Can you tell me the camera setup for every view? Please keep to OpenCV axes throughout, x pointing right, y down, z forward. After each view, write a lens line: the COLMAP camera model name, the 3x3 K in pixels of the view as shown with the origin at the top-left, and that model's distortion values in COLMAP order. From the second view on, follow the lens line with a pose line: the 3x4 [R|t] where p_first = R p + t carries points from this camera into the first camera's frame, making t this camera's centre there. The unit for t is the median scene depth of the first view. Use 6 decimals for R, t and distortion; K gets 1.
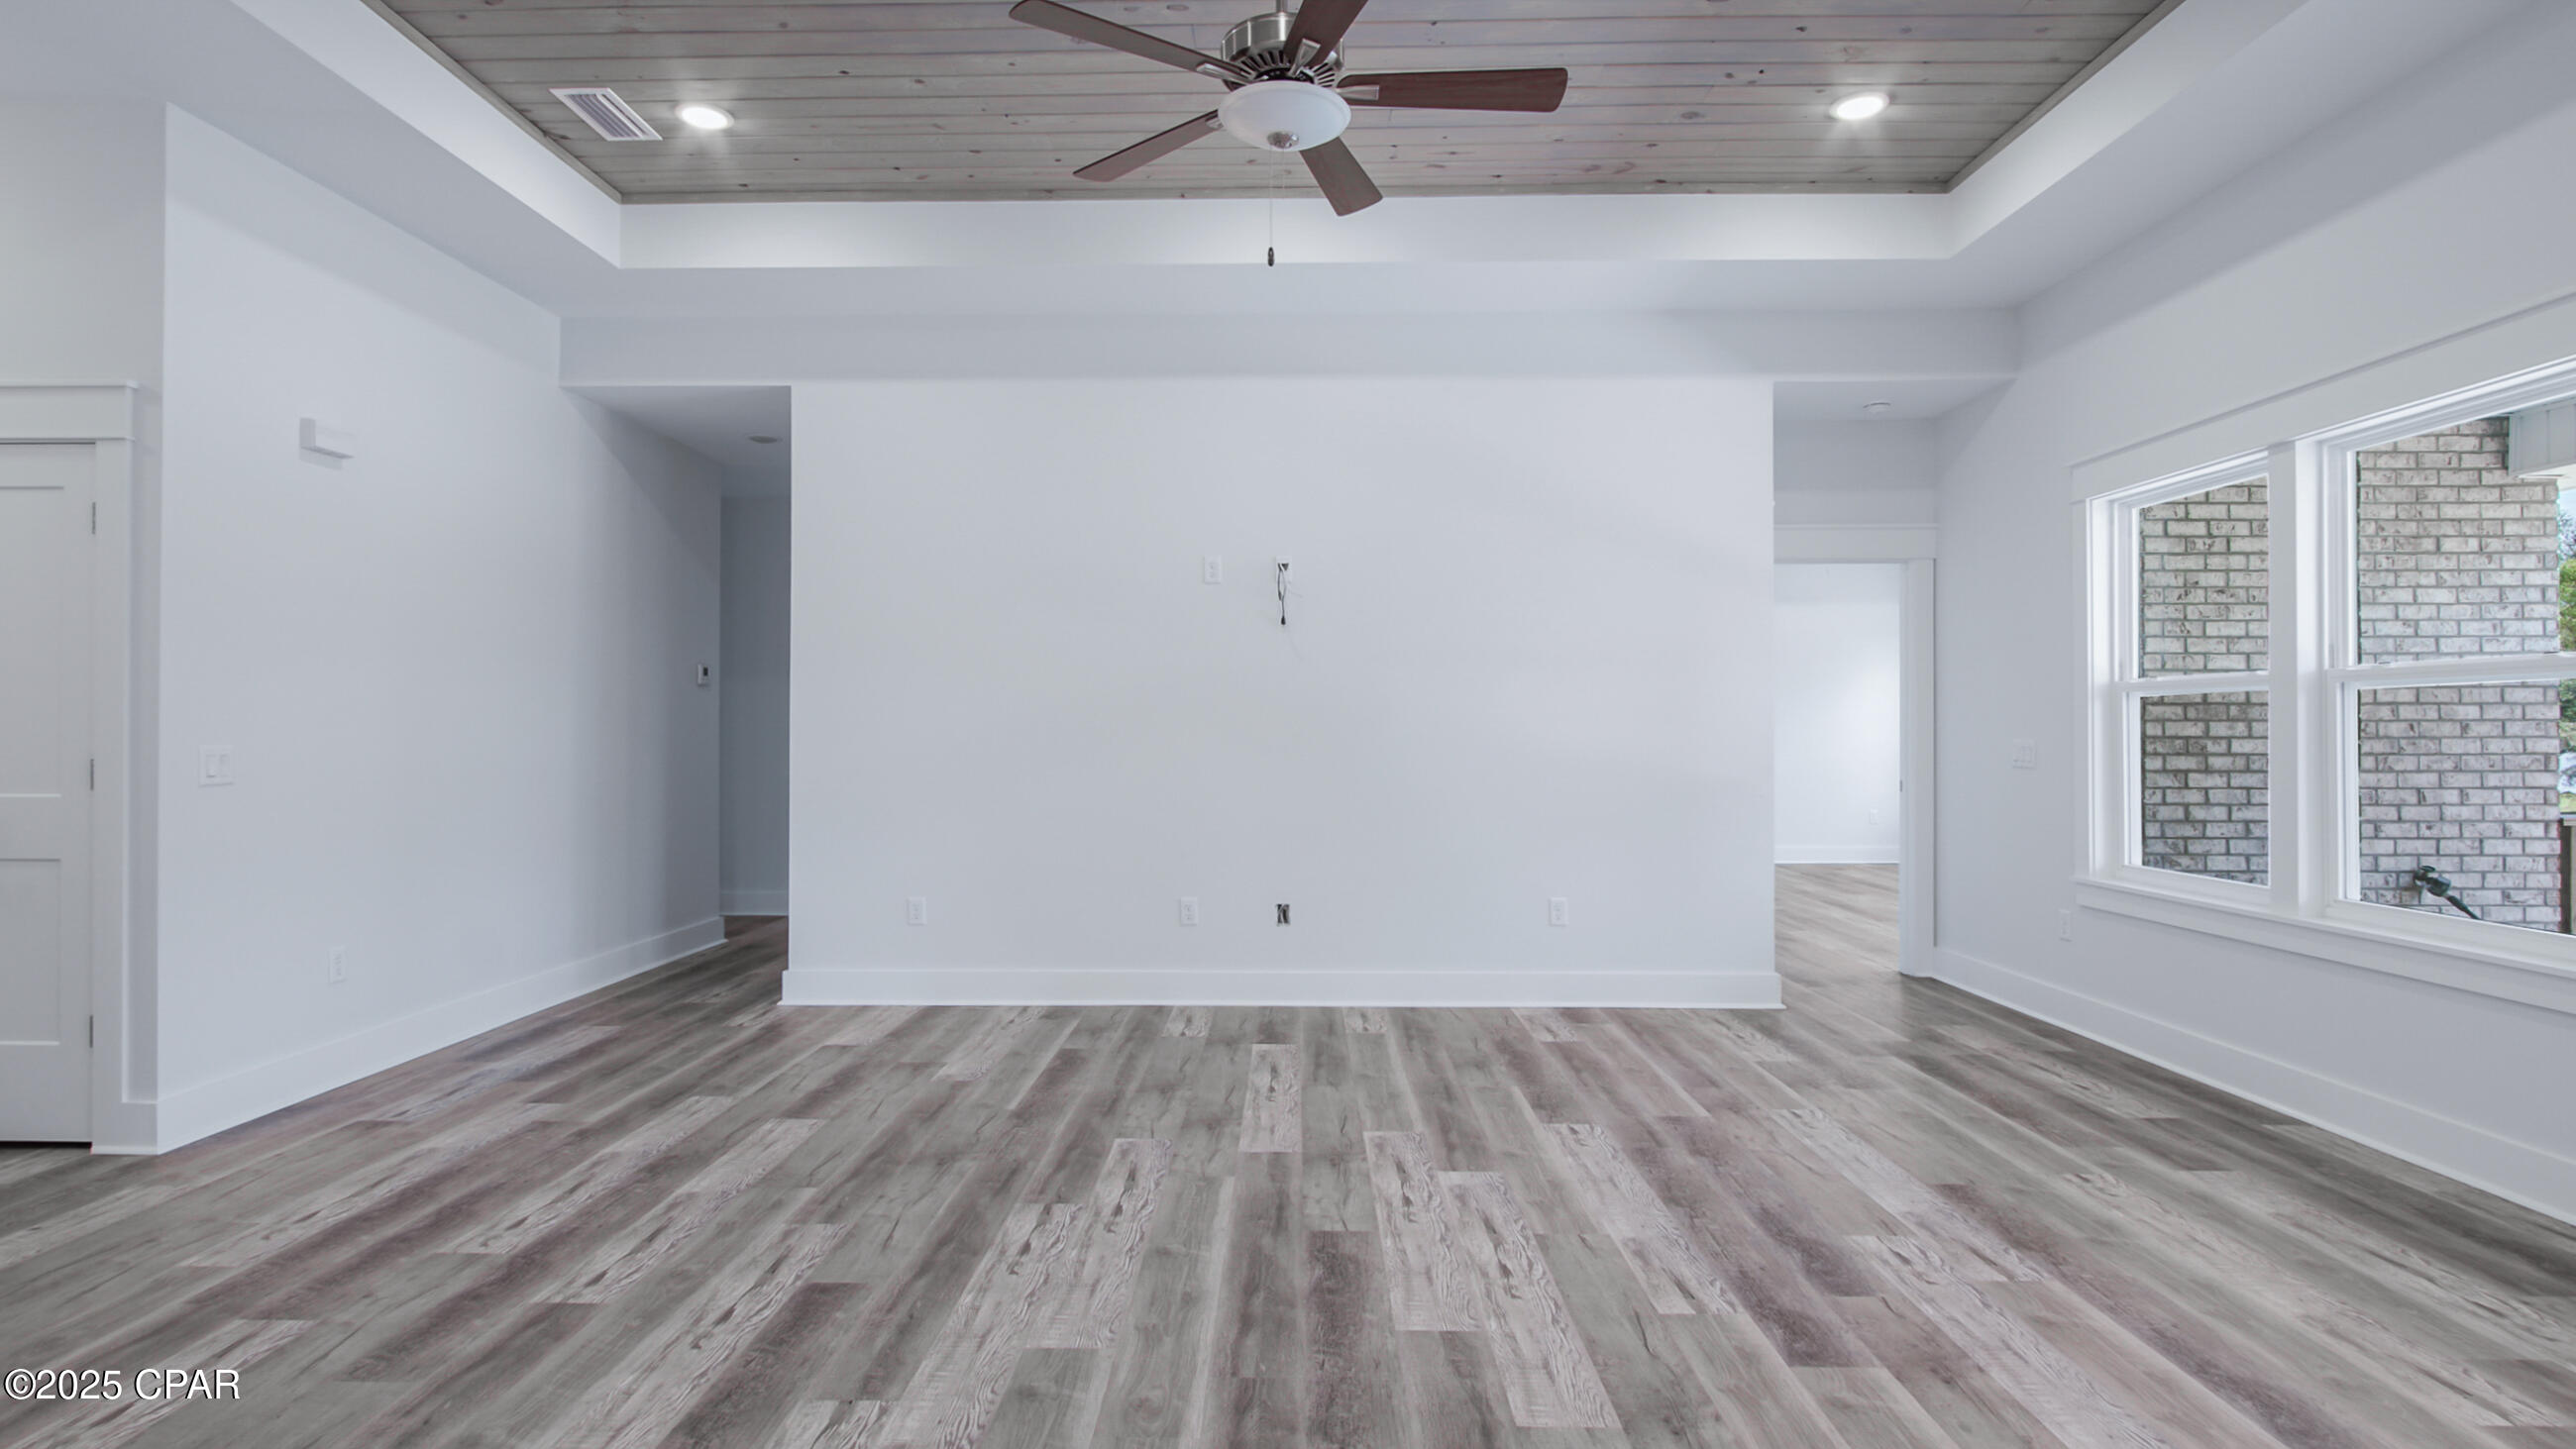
lens RADIAL K [[1238.0, 0, 1258.8], [0, 1238.0, 718.4], [0, 0, 1]] dist [0.000810, -0.000050]
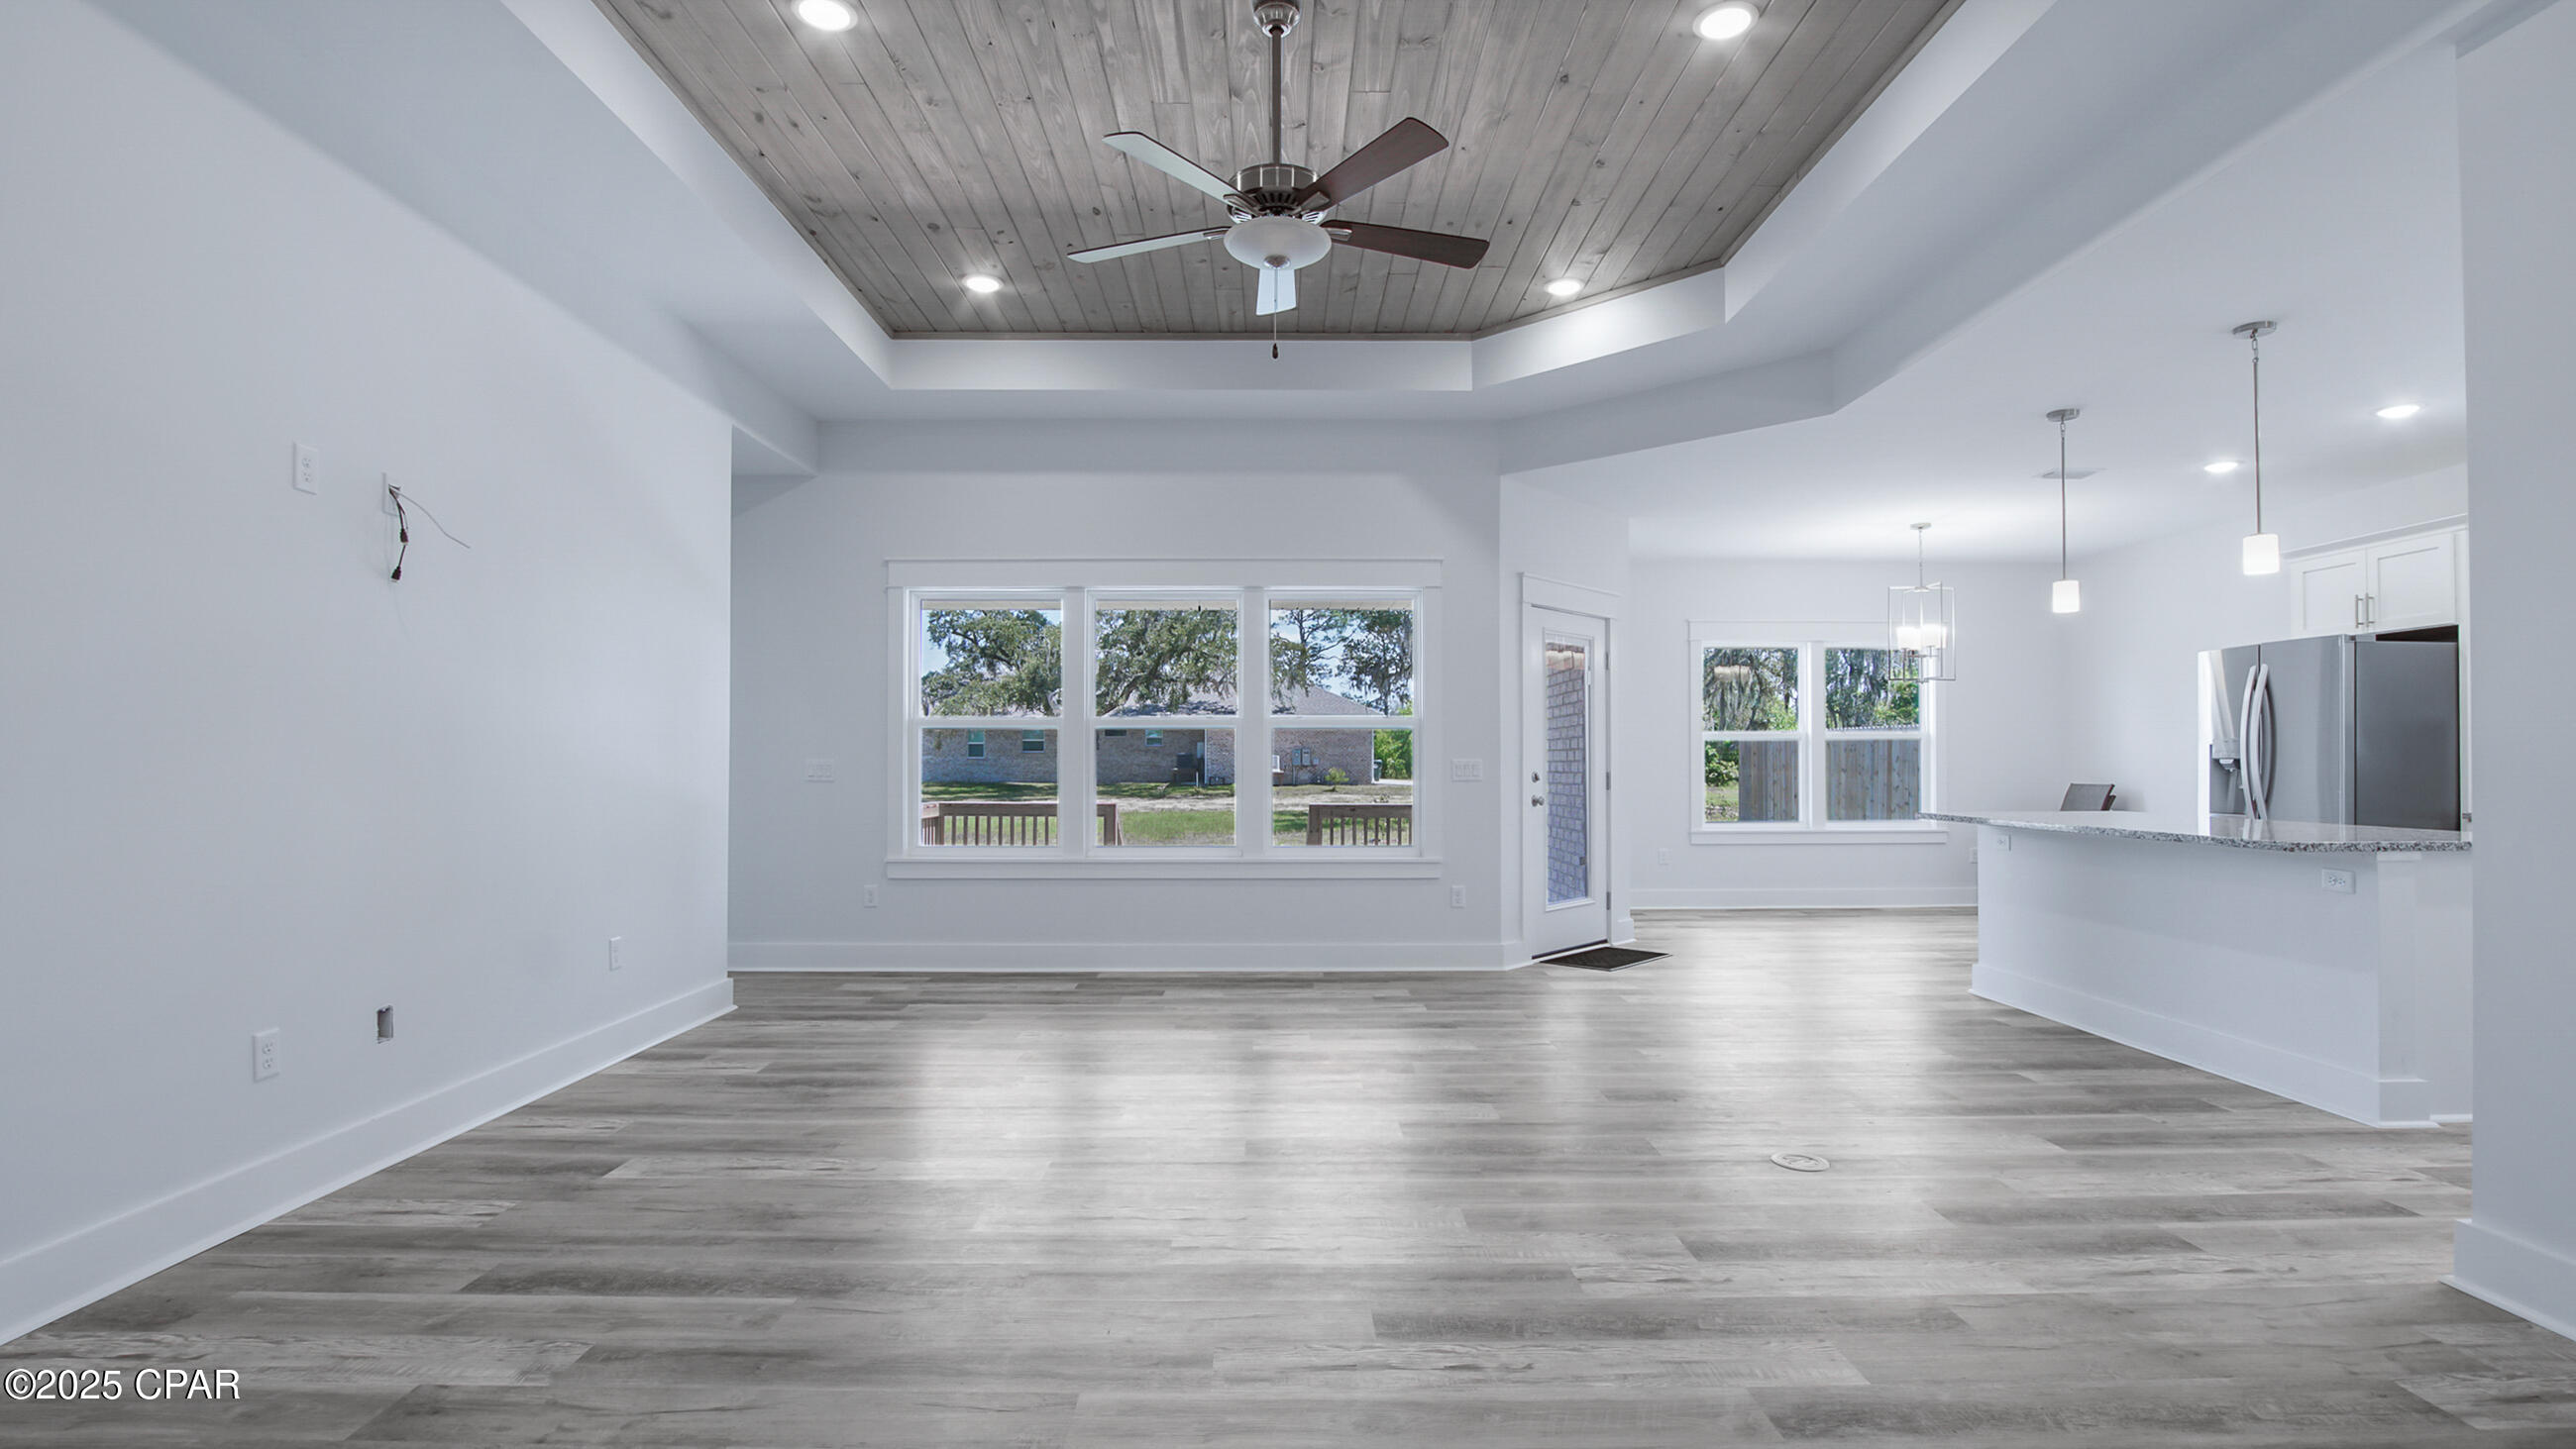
lens RADIAL K [[1190.1, 0, 1284.8], [0, 1190.1, 755.8], [0, 0, 1]] dist [-0.029680, 0.000193]
pose [[-0.041436, 0.005497, 0.999126, -1.072768], [-0.005492, 0.999969, -0.005730, 0.030602], [-0.999126, -0.005724, -0.041404, 0.967074]]
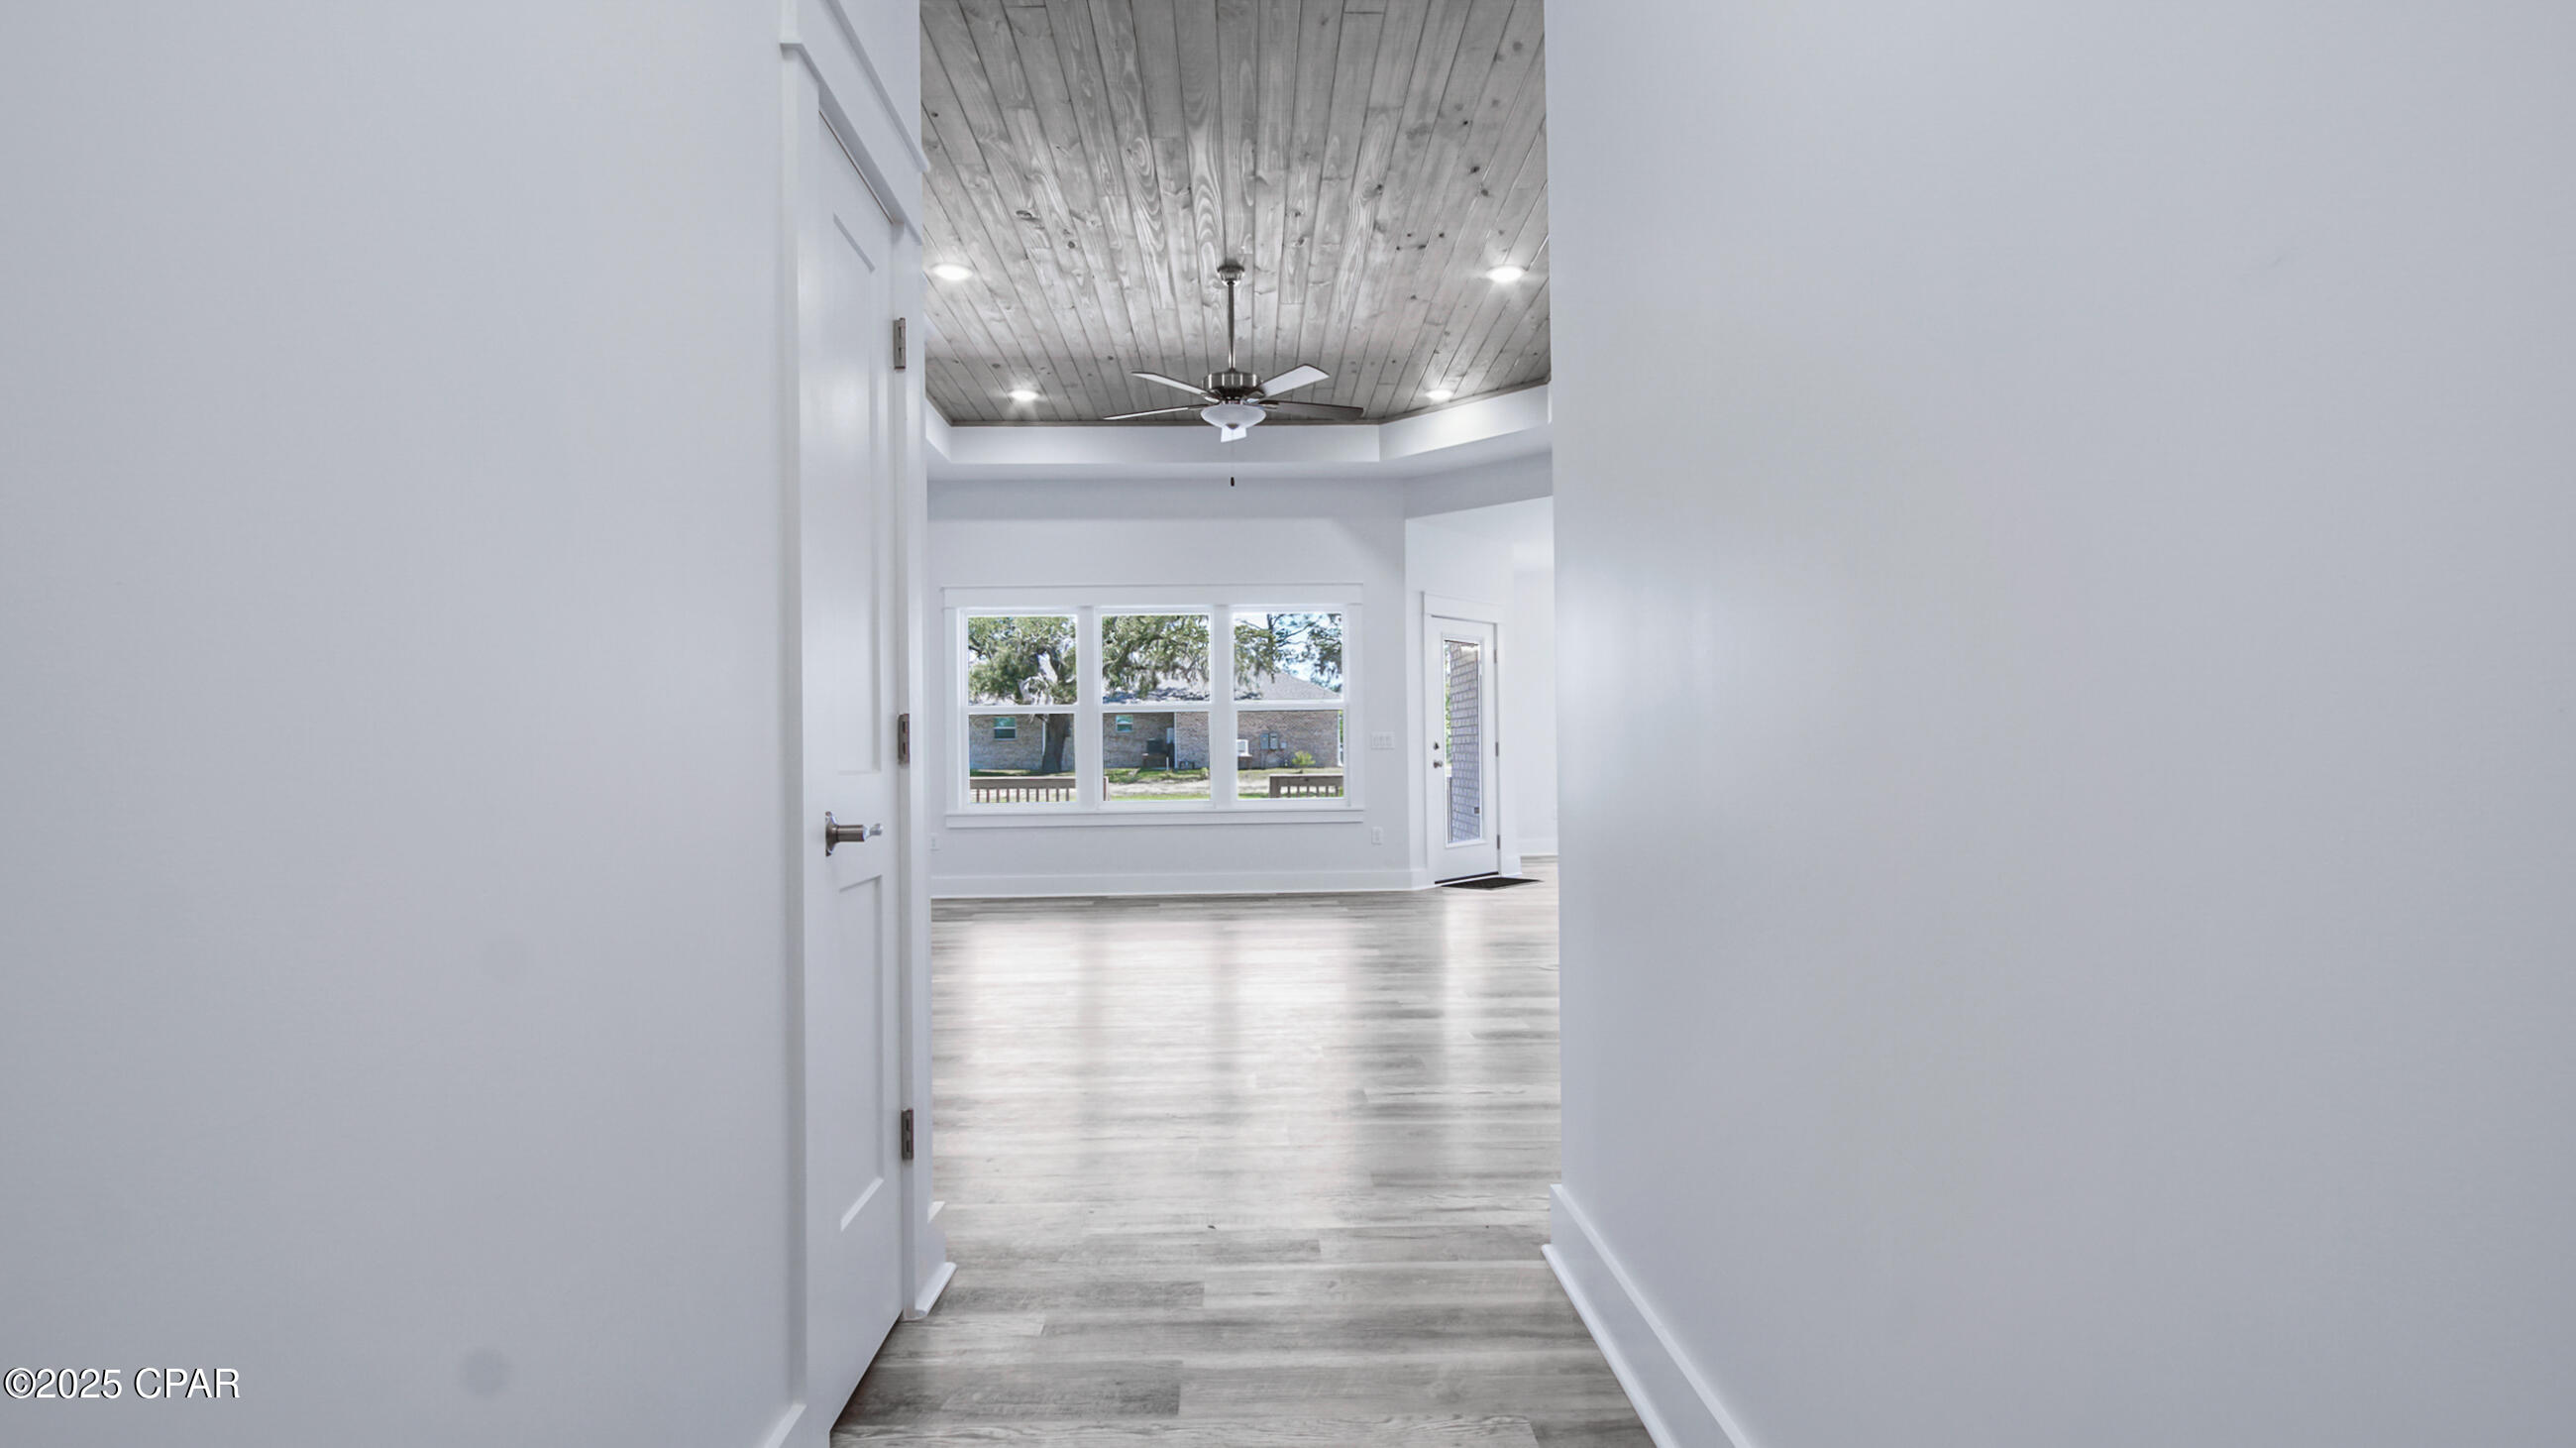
lens RADIAL K [[1216.9, 0, 1278.8], [0, 1216.9, 737.4], [0, 0, 1]] dist [-0.000685, -0.000354]
pose [[-0.061586, 0.009865, 0.998053, -1.833844], [0.006970, 0.999931, -0.009453, 0.059523], [-0.998077, 0.006374, -0.061650, 0.979530]]
